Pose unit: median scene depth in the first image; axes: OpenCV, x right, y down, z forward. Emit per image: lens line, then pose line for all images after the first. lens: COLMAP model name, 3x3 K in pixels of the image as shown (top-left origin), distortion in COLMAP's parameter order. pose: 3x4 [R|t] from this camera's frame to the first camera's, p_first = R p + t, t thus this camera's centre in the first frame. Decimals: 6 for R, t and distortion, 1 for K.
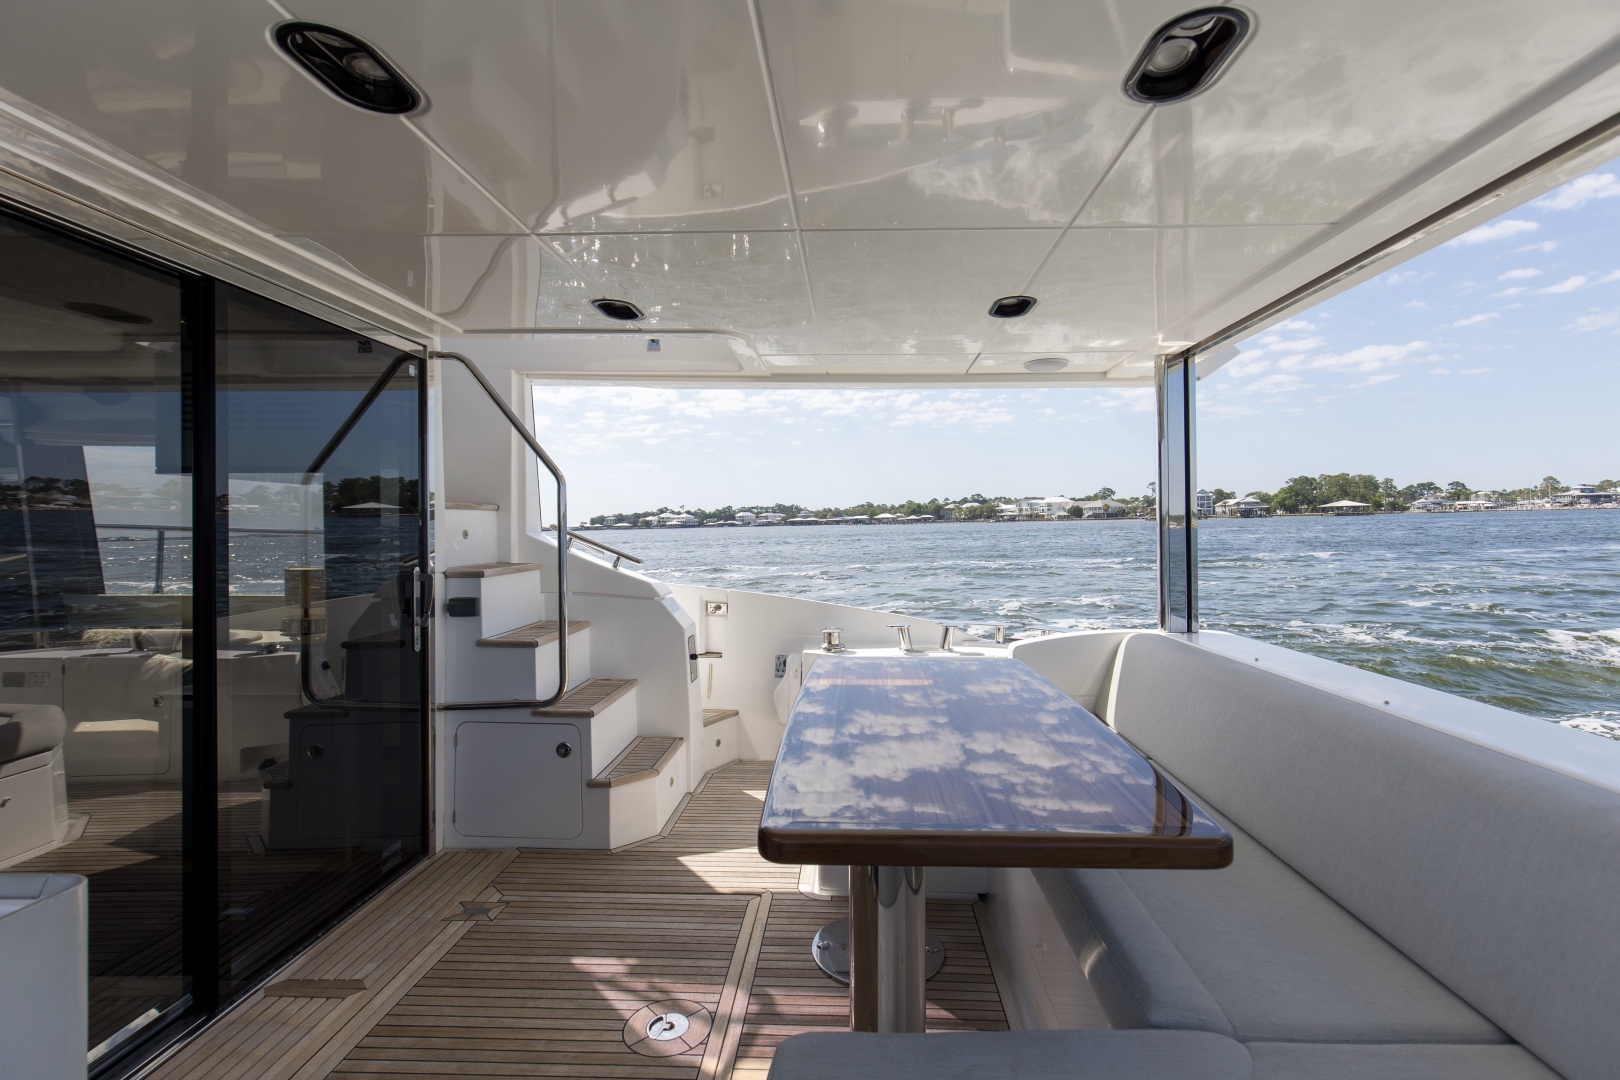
lens RADIAL K [[743.0, 0, 805.6], [0, 743.0, 531.4], [0, 0, 1]] dist [-0.000263, -0.000439]
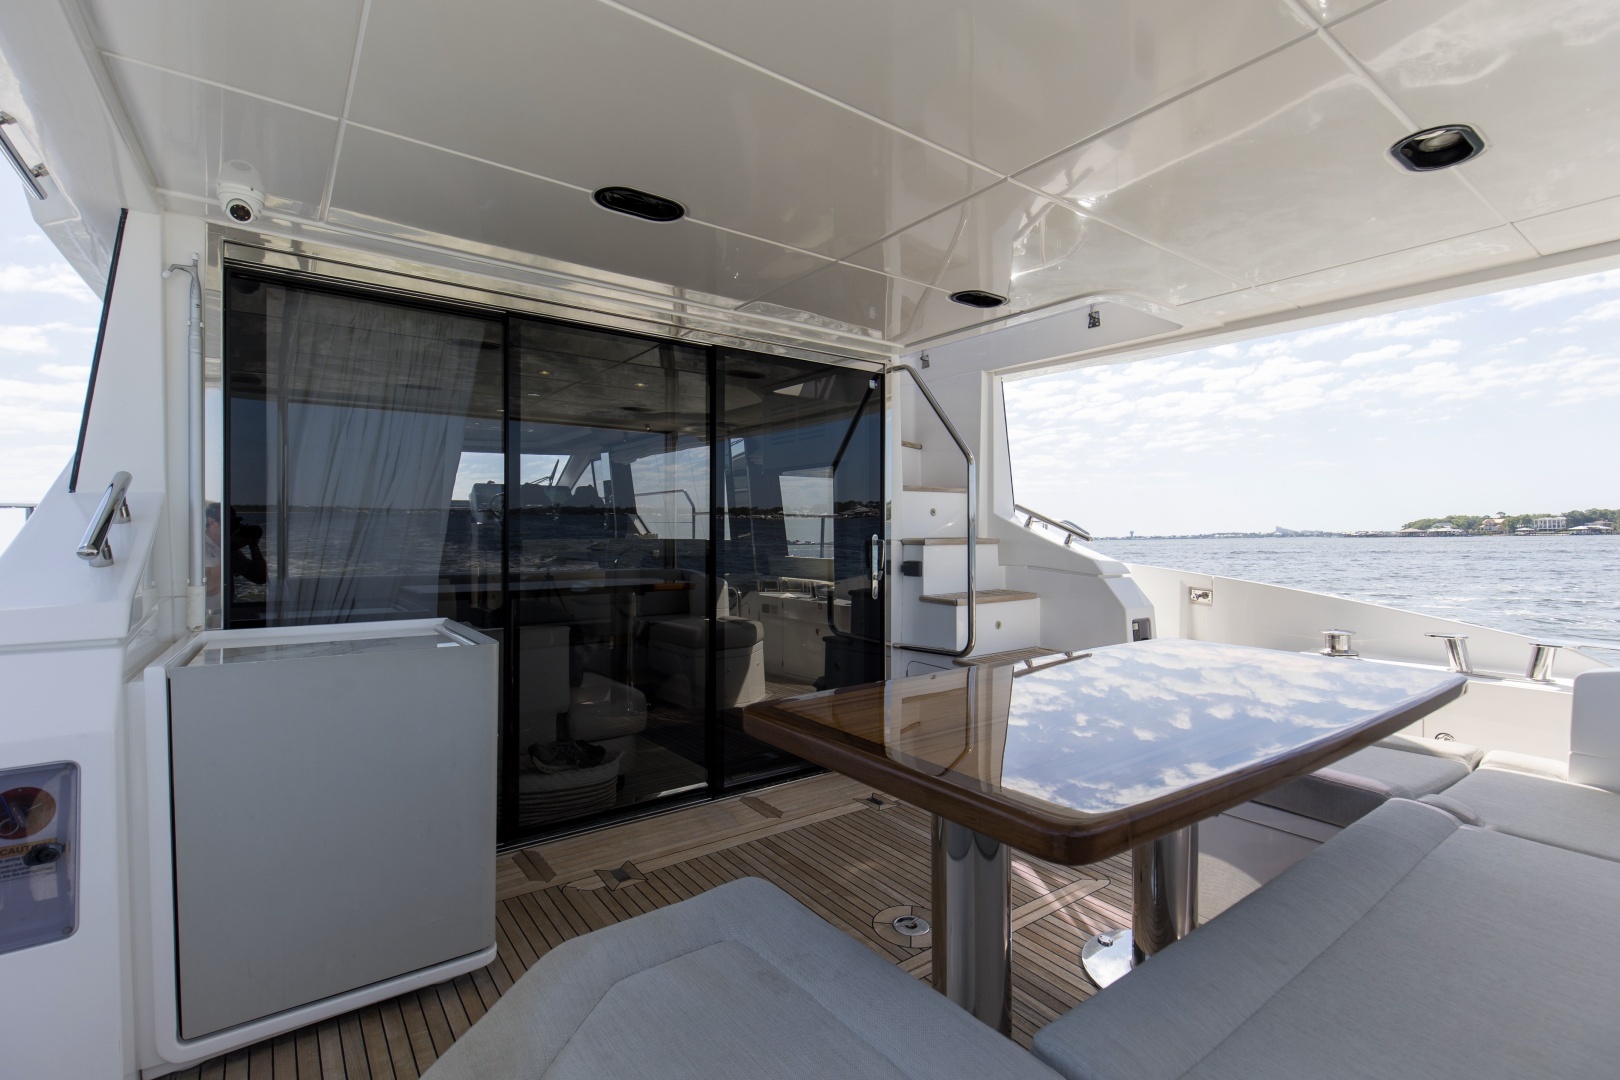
lens RADIAL K [[704.7, 0, 809.6], [0, 704.7, 537.0], [0, 0, 1]] dist [0.030291, -0.000079]
pose [[0.630925, 0.010884, -0.775767, 0.349687], [-0.007817, 0.999940, 0.007672, 0.041174], [0.775804, 0.001223, 0.630972, 0.121060]]
